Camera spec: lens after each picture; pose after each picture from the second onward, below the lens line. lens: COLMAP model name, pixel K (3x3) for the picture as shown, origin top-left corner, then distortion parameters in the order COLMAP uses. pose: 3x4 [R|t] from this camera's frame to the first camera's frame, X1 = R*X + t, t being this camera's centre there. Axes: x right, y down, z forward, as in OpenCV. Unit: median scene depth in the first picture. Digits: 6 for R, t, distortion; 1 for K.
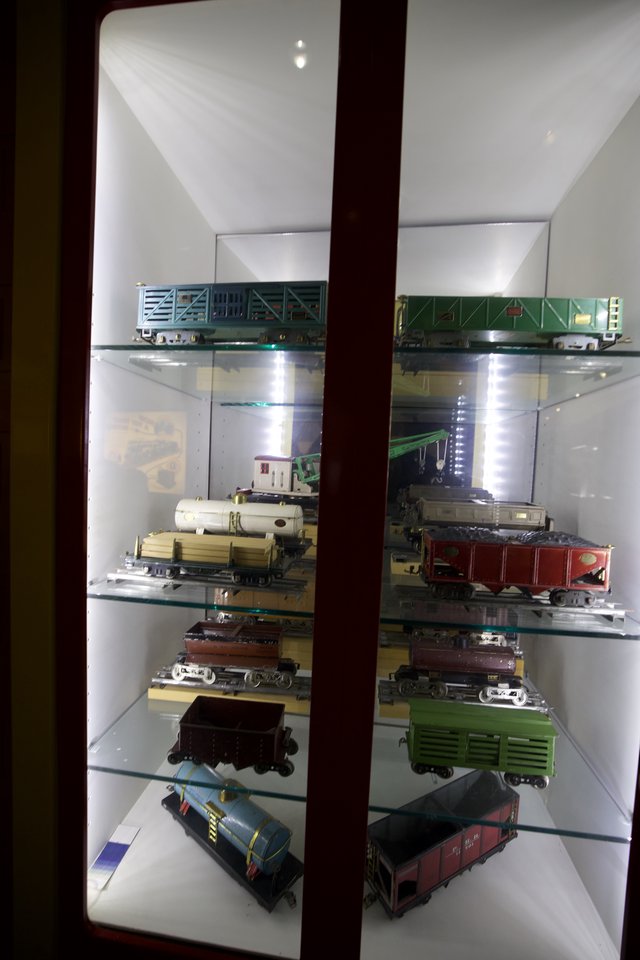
lens RADIAL K [[409.8, 0, 321.2], [0, 409.8, 481.8], [0, 0, 1]] dist [-0.044161, 0.012972]
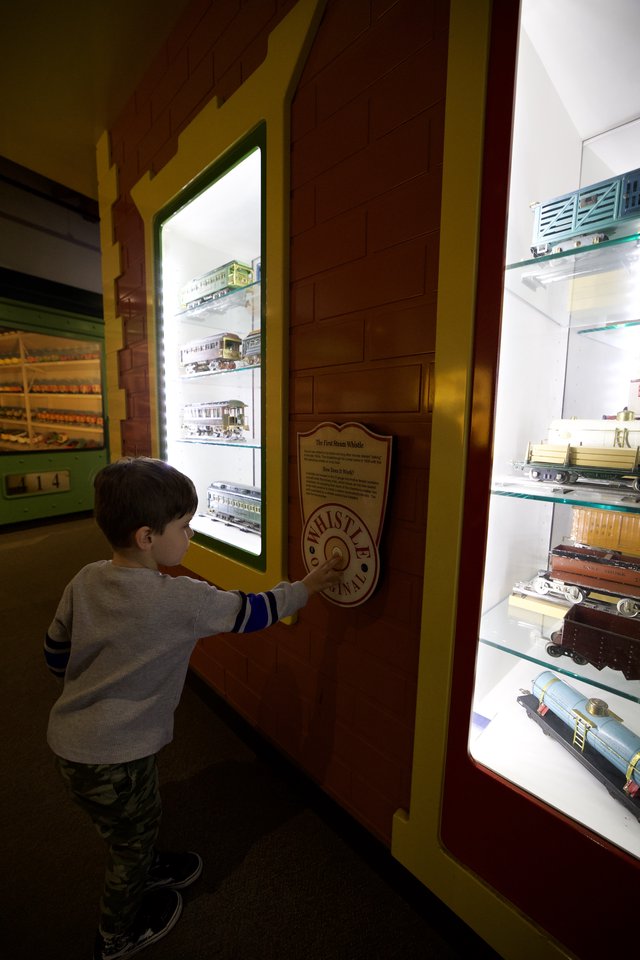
lens RADIAL K [[409.8, 0, 317.3], [0, 409.8, 481.3], [0, 0, 1]] dist [-0.044161, 0.012972]
pose [[0.775539, 0.056018, -0.628809, -0.195761], [-0.009432, 0.996972, 0.077184, 0.152867], [0.631229, -0.053929, 0.773720, -0.193748]]
